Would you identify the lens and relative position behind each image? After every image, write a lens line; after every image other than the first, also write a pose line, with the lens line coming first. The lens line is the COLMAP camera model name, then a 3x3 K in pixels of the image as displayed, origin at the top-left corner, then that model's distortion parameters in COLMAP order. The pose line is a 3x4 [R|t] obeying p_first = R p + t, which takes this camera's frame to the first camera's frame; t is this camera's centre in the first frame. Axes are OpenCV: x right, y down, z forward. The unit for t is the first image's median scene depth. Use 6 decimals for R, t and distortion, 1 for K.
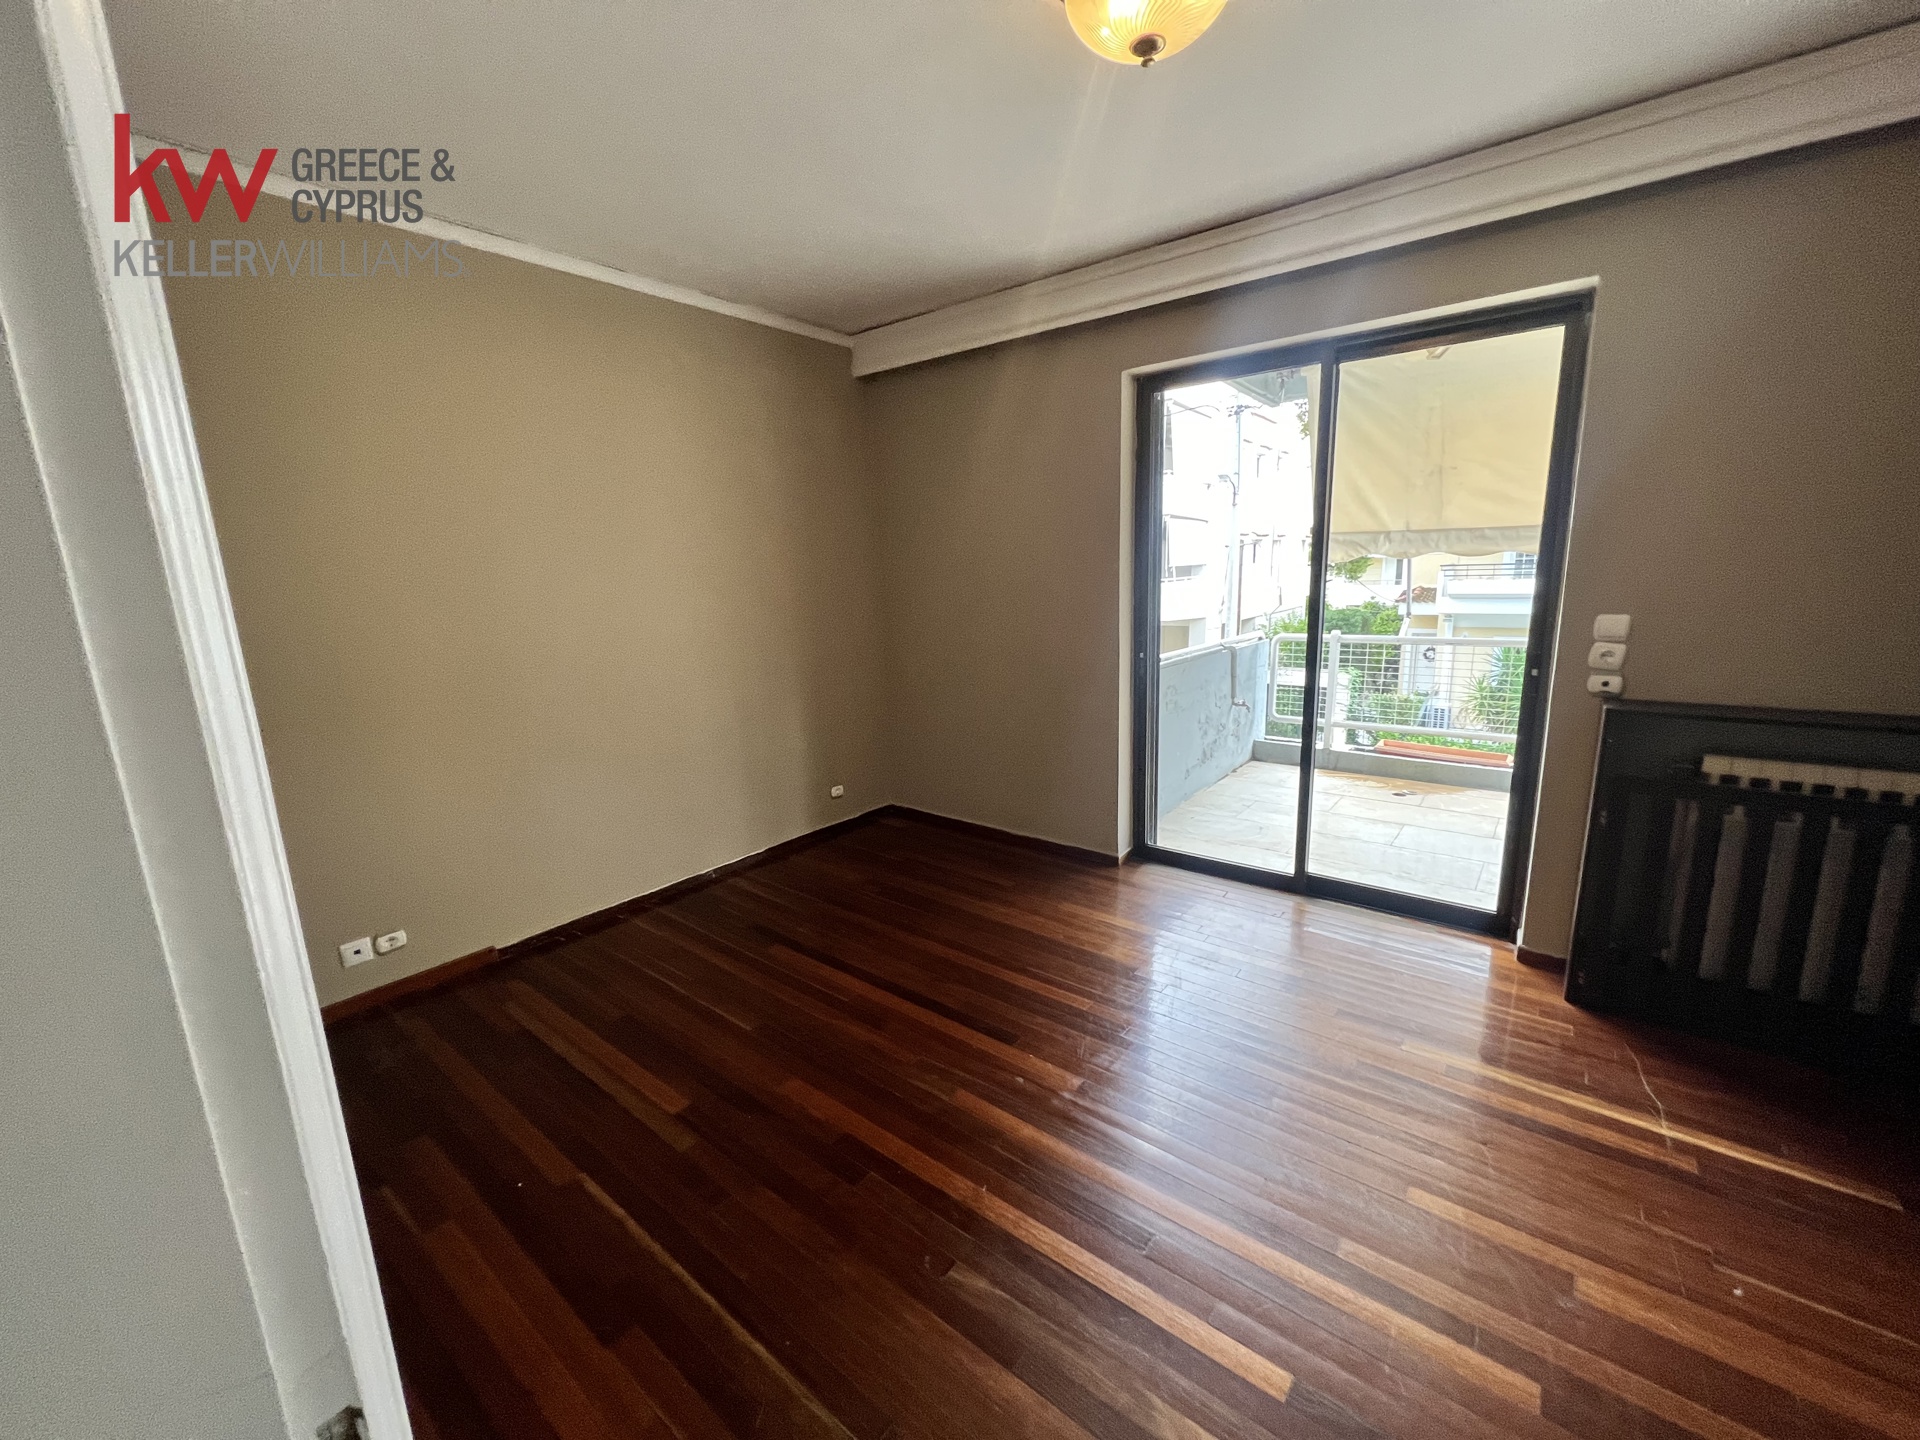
lens RADIAL K [[758.6, 0, 960.0], [0, 758.6, 720.0], [0, 0, 1]] dist [-0.000132, -0.000077]
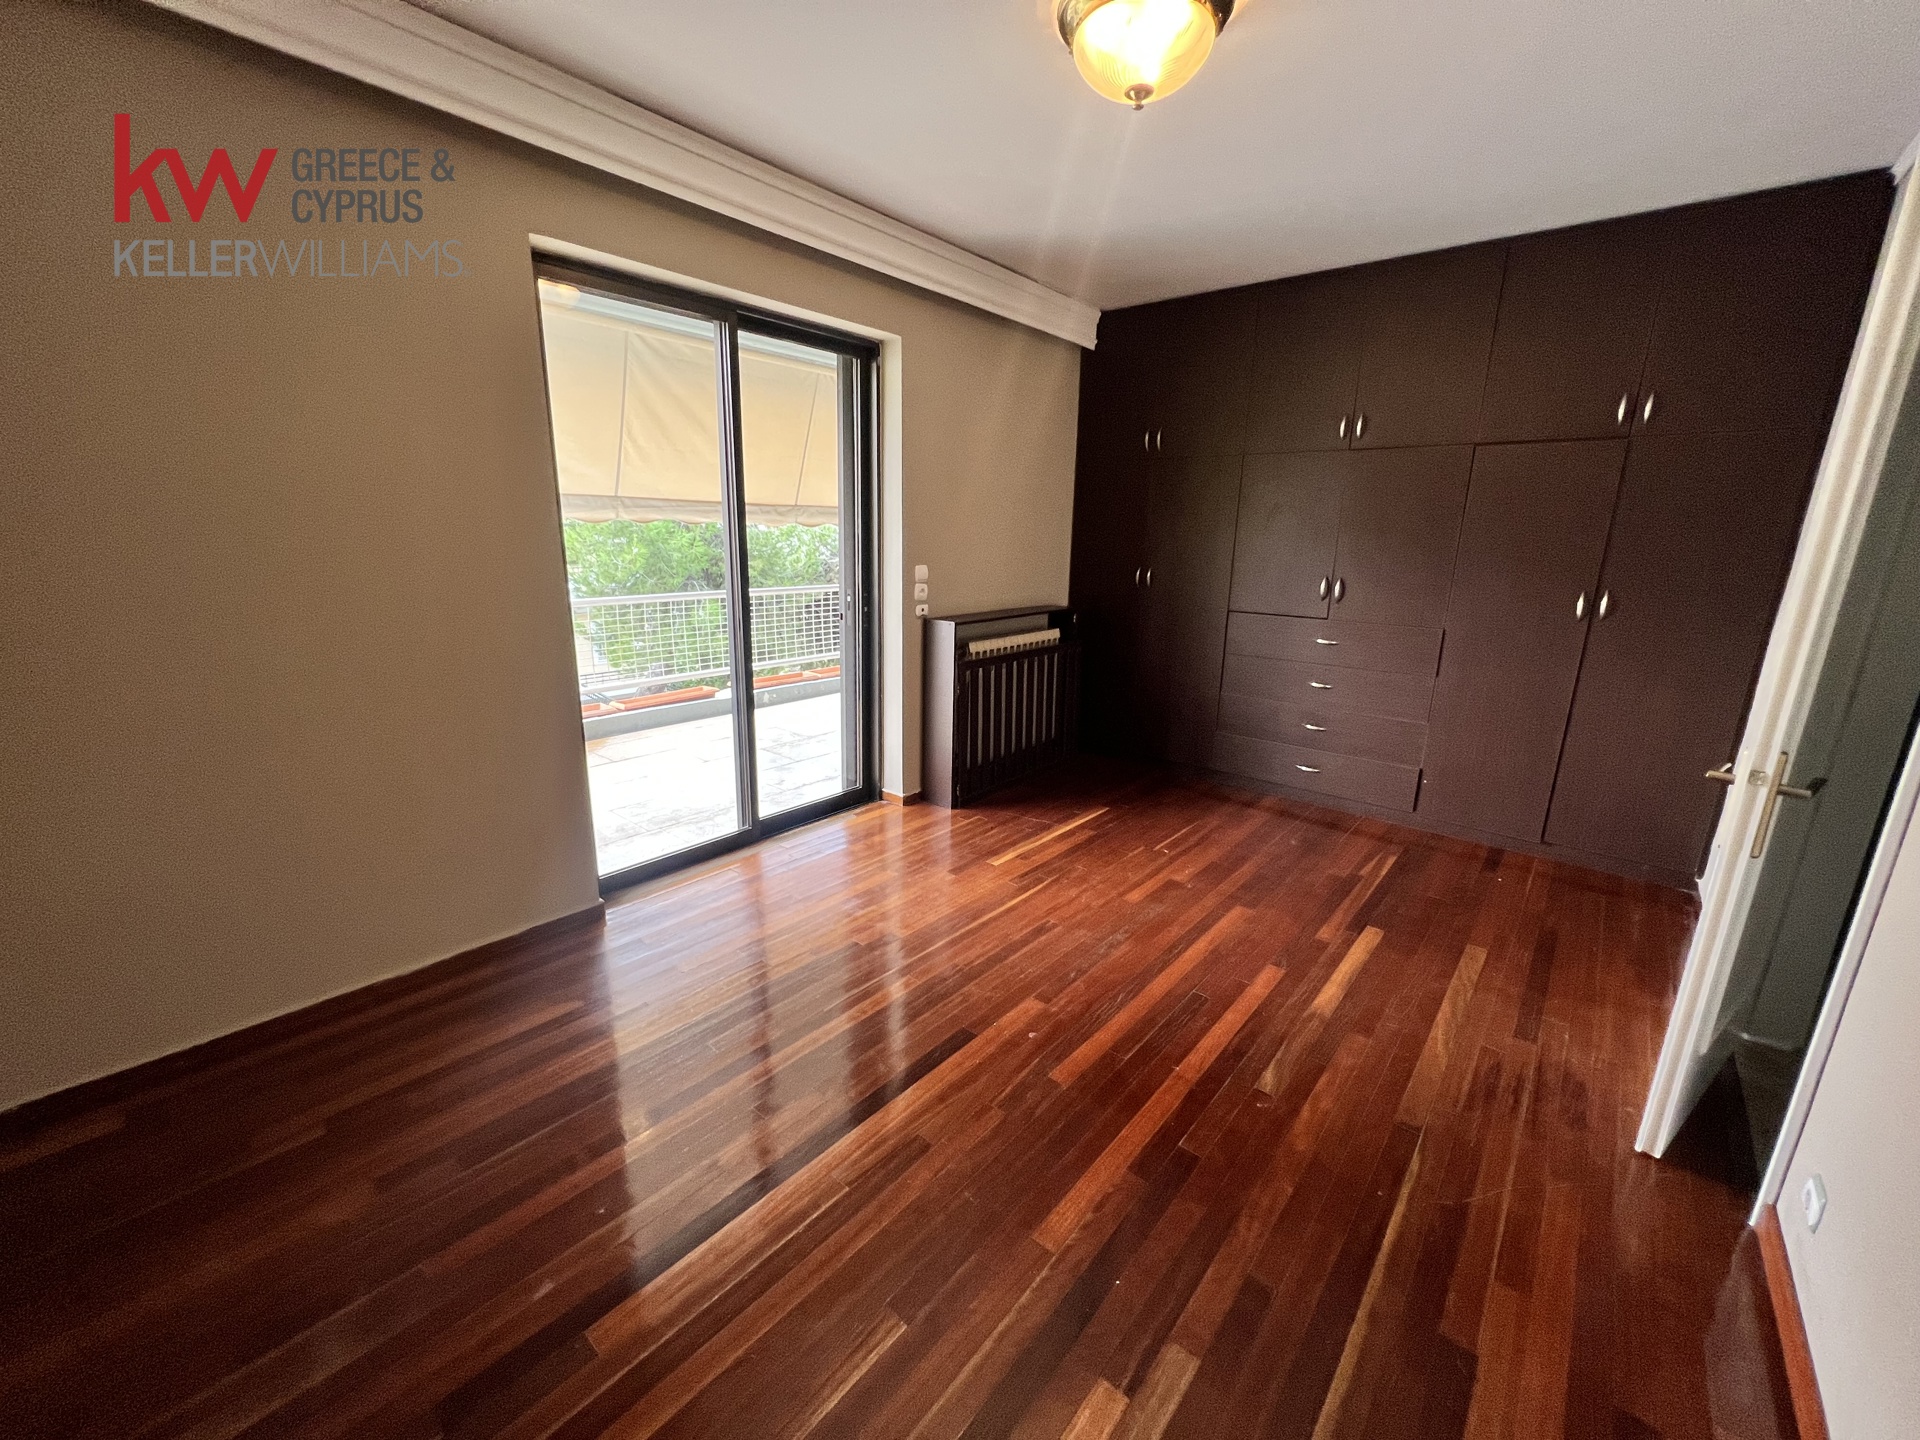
lens RADIAL K [[758.6, 0, 960.0], [0, 758.6, 720.0], [0, 0, 1]] dist [-0.000132, -0.000077]
pose [[0.046055, -0.220081, 0.974394, -0.796621], [0.178792, 0.961494, 0.208717, -0.156907], [-0.982808, 0.164601, 0.083630, 0.911208]]
